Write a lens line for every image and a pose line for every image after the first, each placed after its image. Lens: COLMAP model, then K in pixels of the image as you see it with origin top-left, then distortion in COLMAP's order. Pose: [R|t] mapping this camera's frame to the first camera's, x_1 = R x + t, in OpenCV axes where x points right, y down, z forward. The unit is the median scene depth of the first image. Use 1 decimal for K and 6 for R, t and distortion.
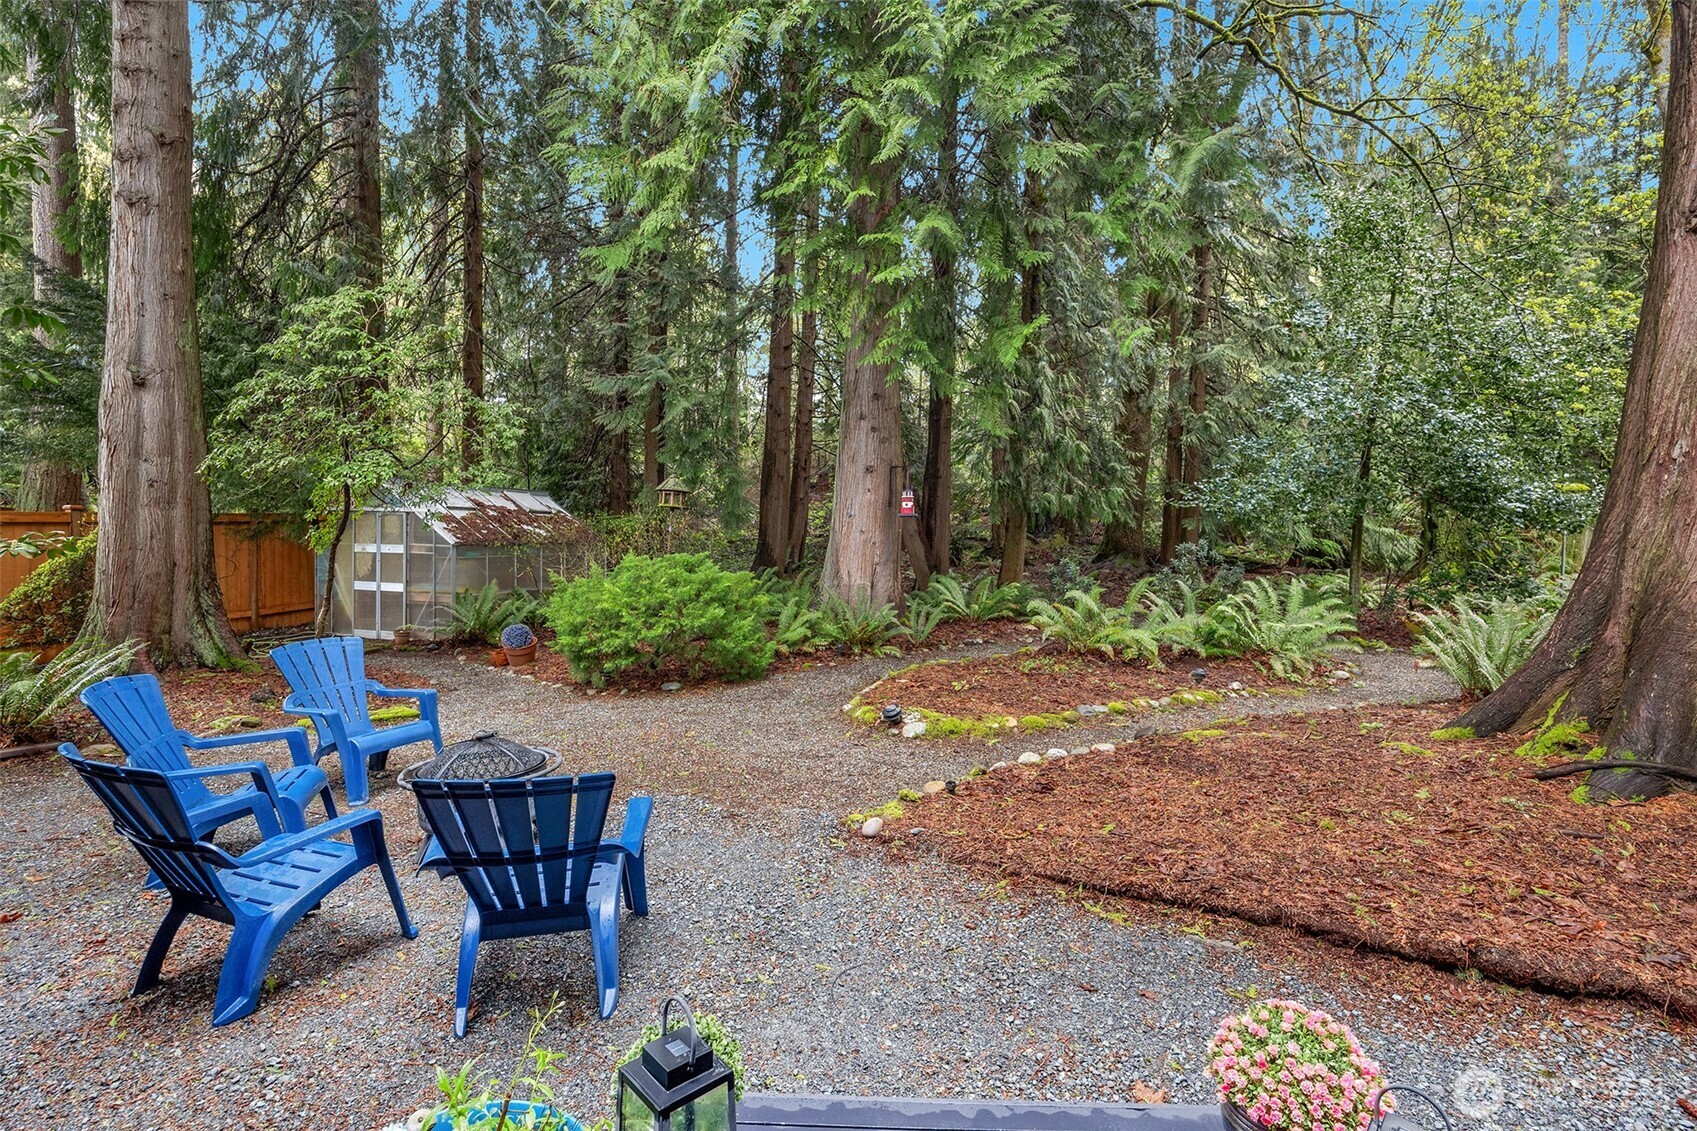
lens RADIAL K [[759.8, 0, 846.4], [0, 759.8, 548.0], [0, 0, 1]] dist [-0.000728, -0.000285]
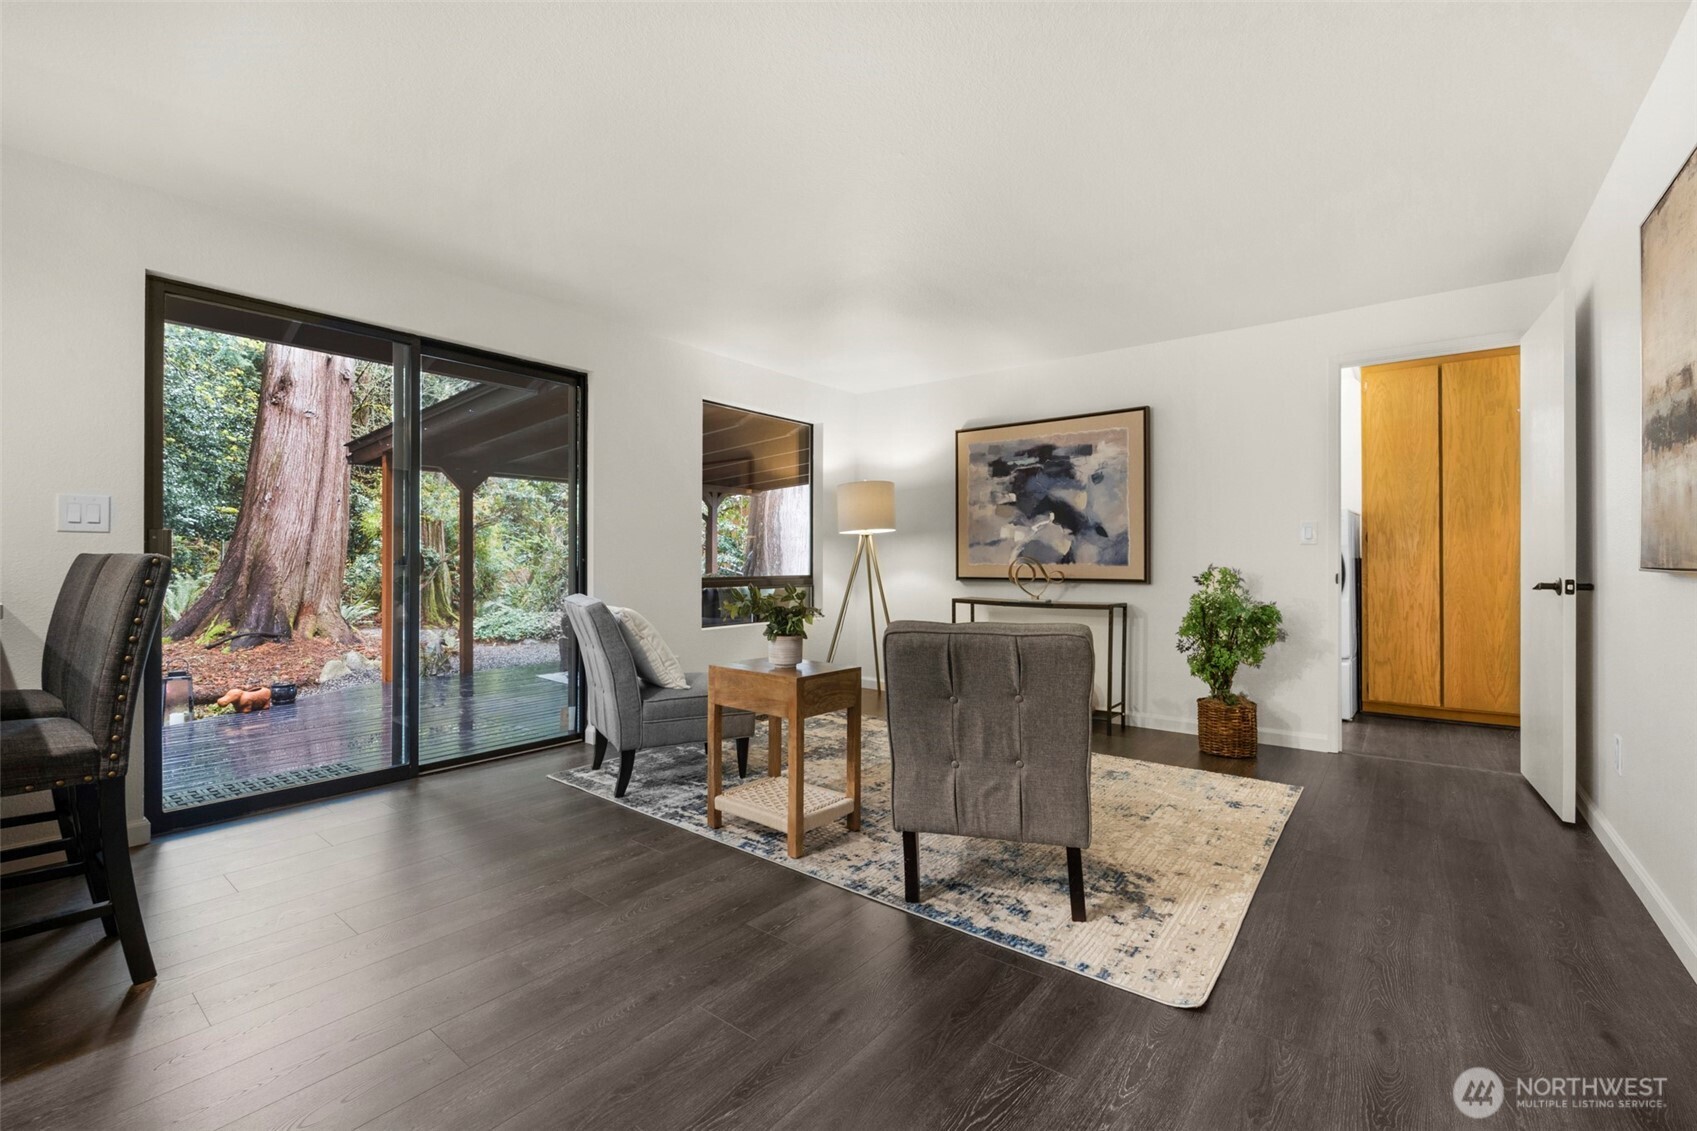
lens RADIAL K [[710.8, 0, 882.2], [0, 710.8, 559.4], [0, 0, 1]] dist [-0.009893, -0.000062]
pose [[0.064775, 0.001681, 0.997898, -0.415876], [0.006551, 0.999976, -0.002110, 0.034652], [-0.997878, 0.006674, 0.064762, -0.452597]]
